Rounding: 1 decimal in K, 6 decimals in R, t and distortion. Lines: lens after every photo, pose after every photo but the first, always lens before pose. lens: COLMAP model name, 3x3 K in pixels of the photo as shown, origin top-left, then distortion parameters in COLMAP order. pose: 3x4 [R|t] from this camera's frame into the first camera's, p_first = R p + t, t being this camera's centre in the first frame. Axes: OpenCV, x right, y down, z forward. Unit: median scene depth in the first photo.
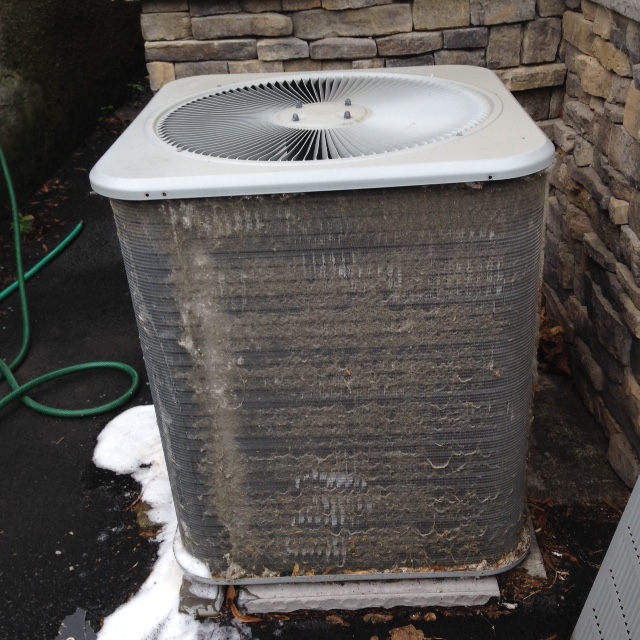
lens RADIAL K [[774.6, 0, 283.6], [0, 774.6, 320.8], [0, 0, 1]] dist [0.128623, -0.209411]
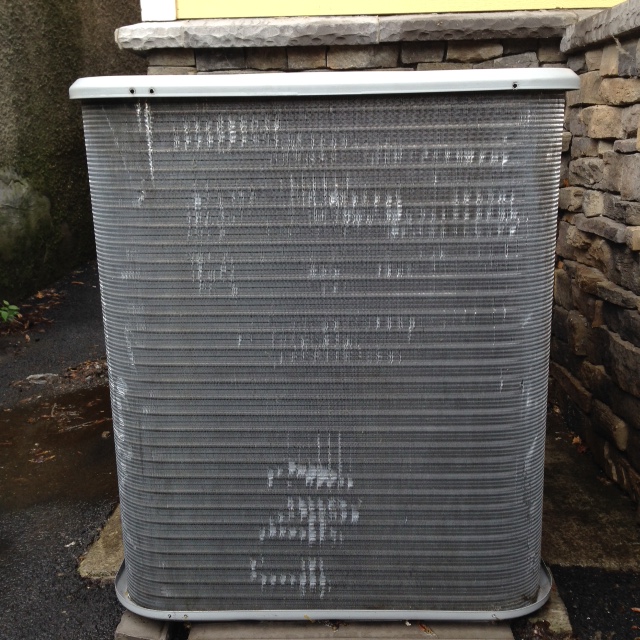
lens RADIAL K [[774.6, 0, 283.6], [0, 774.6, 320.8], [0, 0, 1]] dist [0.128623, -0.209411]
pose [[0.998251, 0.058886, -0.005227, 0.020515], [-0.058371, 0.967778, -0.244944, 0.190827], [-0.009365, 0.244821, 0.969523, 0.119014]]
